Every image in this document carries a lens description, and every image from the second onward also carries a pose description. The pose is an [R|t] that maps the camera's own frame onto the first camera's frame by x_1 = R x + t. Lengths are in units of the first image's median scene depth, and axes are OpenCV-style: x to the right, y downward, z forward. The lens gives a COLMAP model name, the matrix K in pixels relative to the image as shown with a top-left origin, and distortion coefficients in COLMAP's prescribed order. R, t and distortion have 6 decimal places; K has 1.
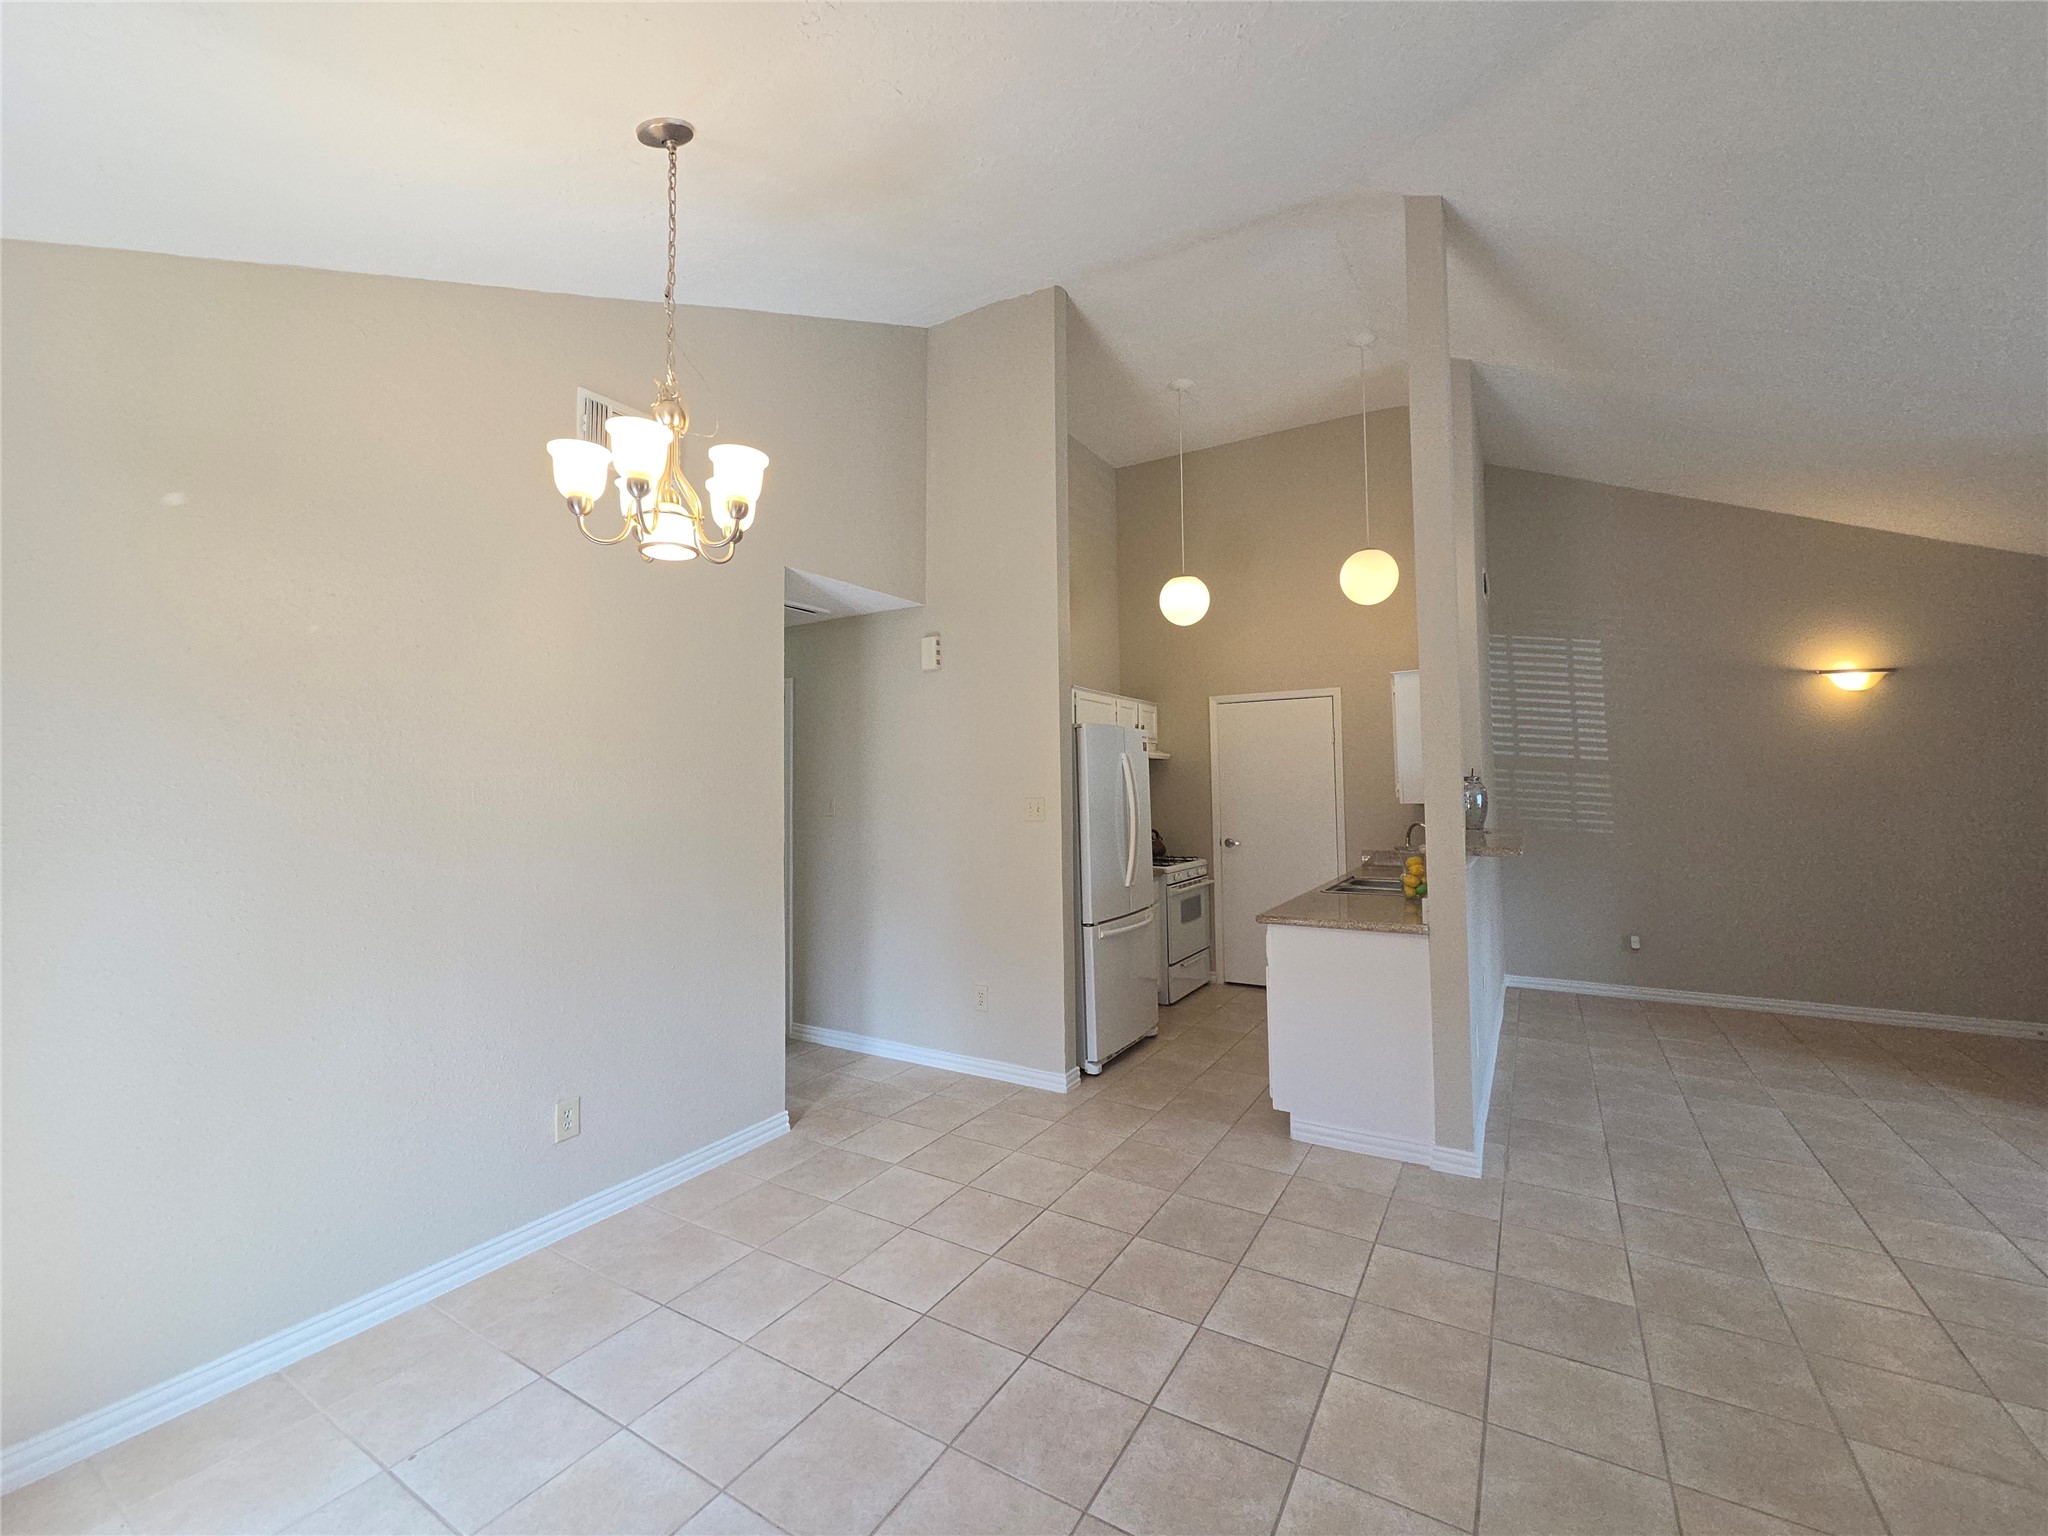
lens RADIAL K [[840.1, 0, 1024.0], [0, 840.1, 768.0], [0, 0, 1]] dist [0.006309, -0.000055]
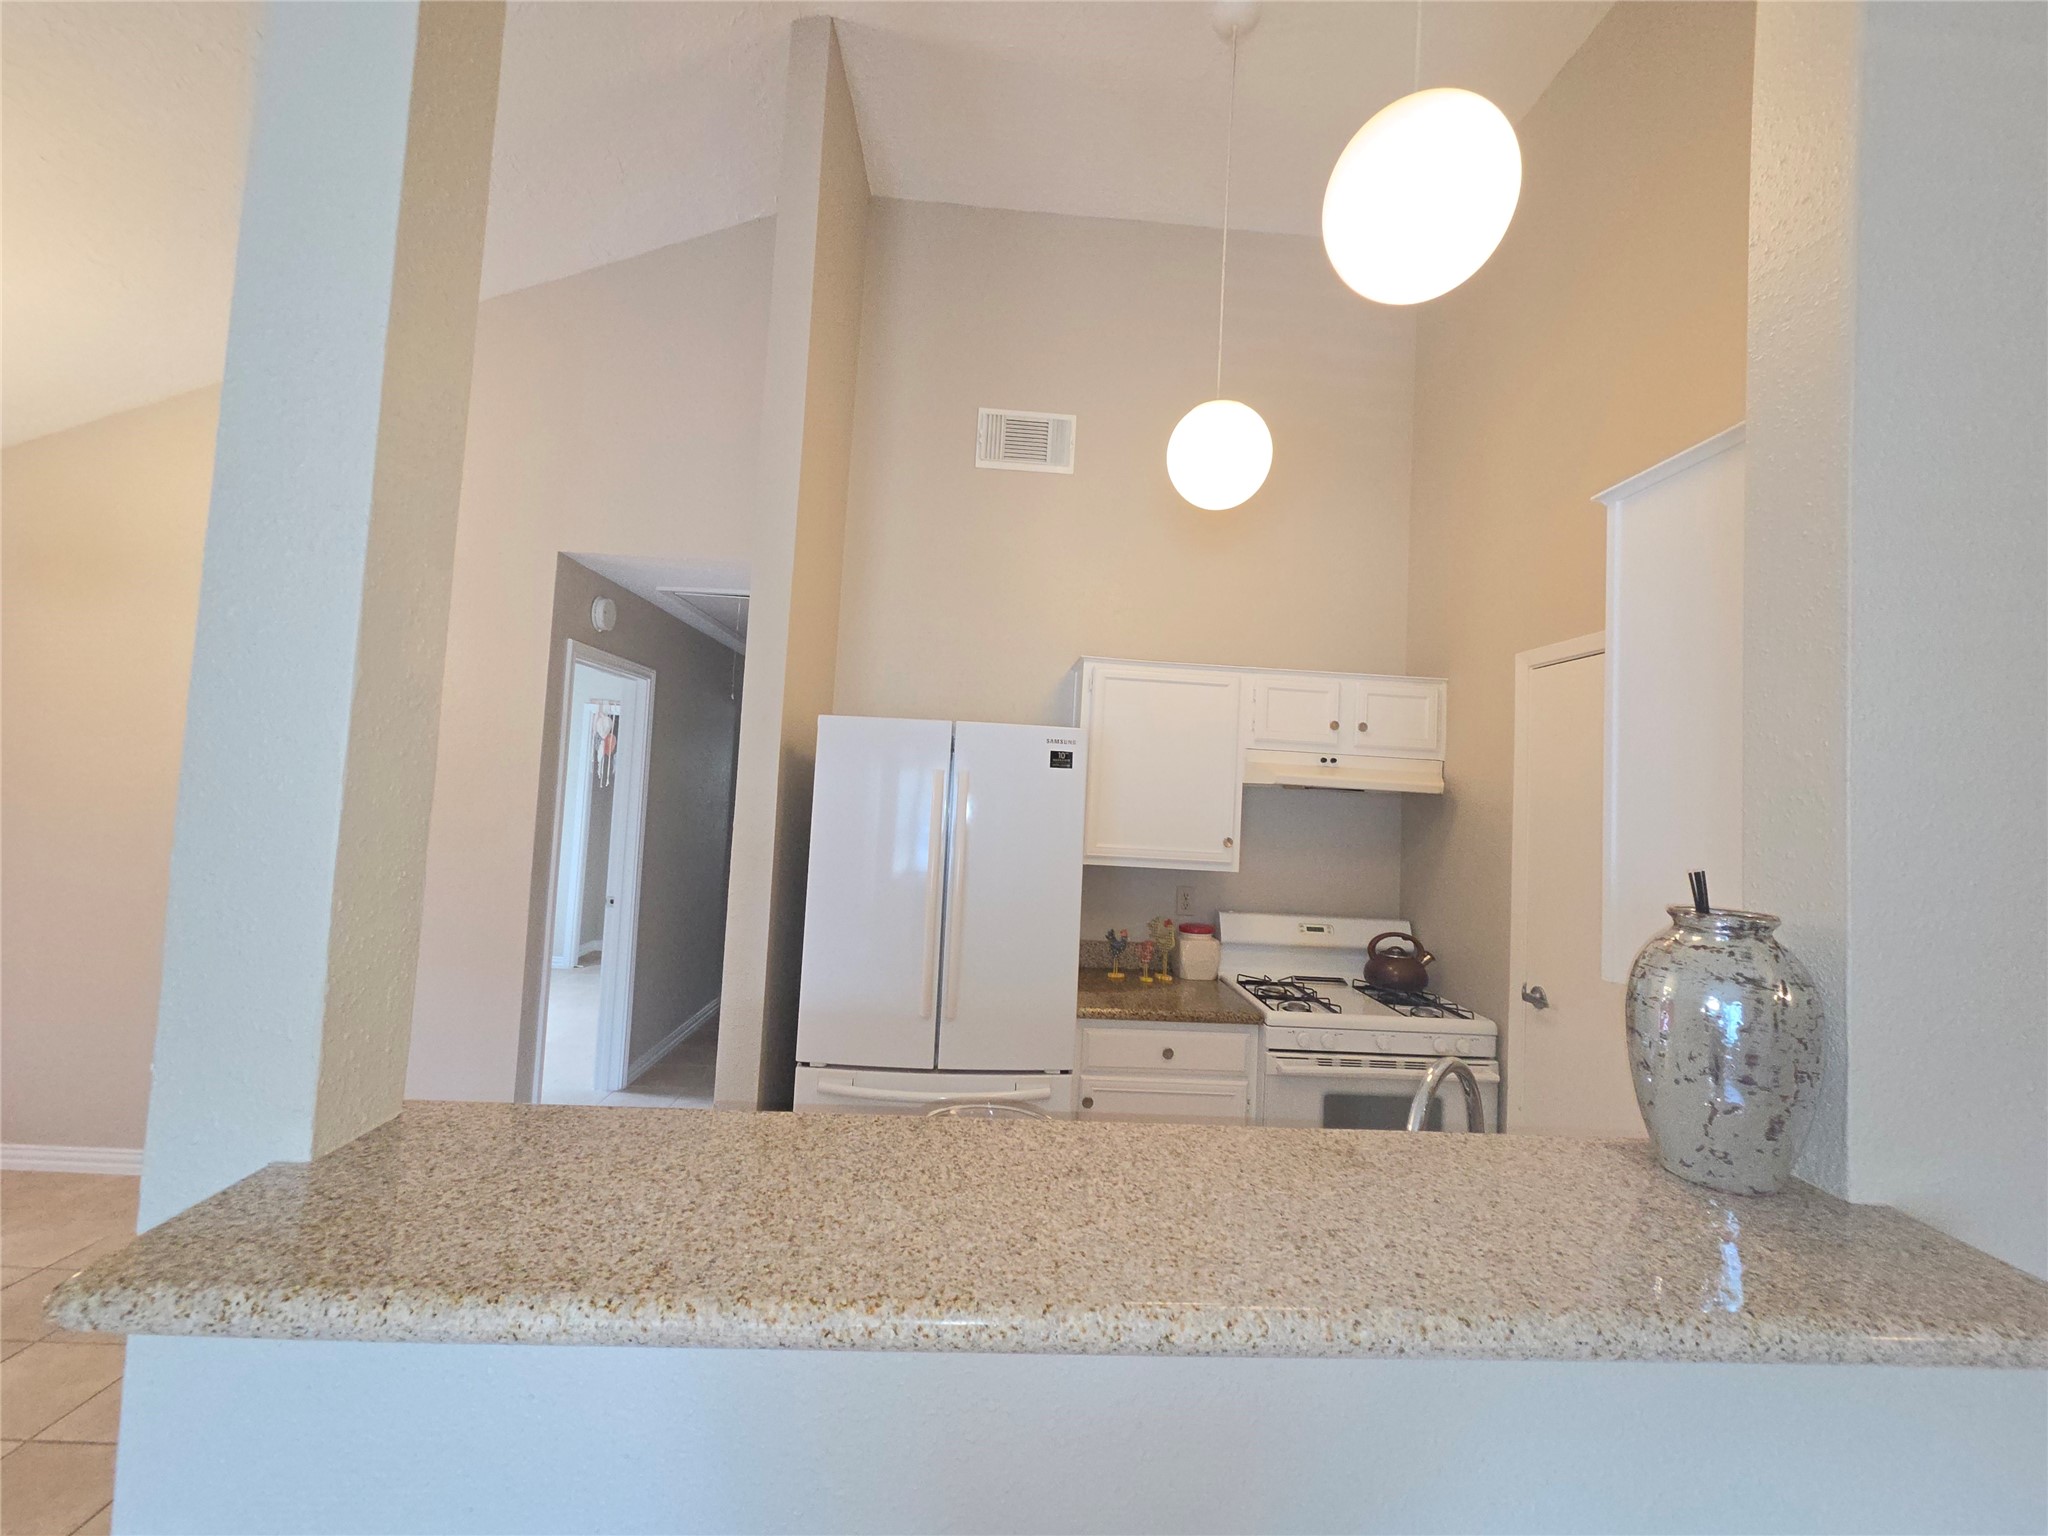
lens RADIAL K [[840.1, 0, 1024.0], [0, 840.1, 768.0], [0, 0, 1]] dist [0.006309, -0.000055]
pose [[0.563591, 0.030930, -0.825475, 0.440621], [-0.038279, 0.999203, 0.011304, -0.020549], [0.825167, 0.025228, 0.564326, 0.545244]]
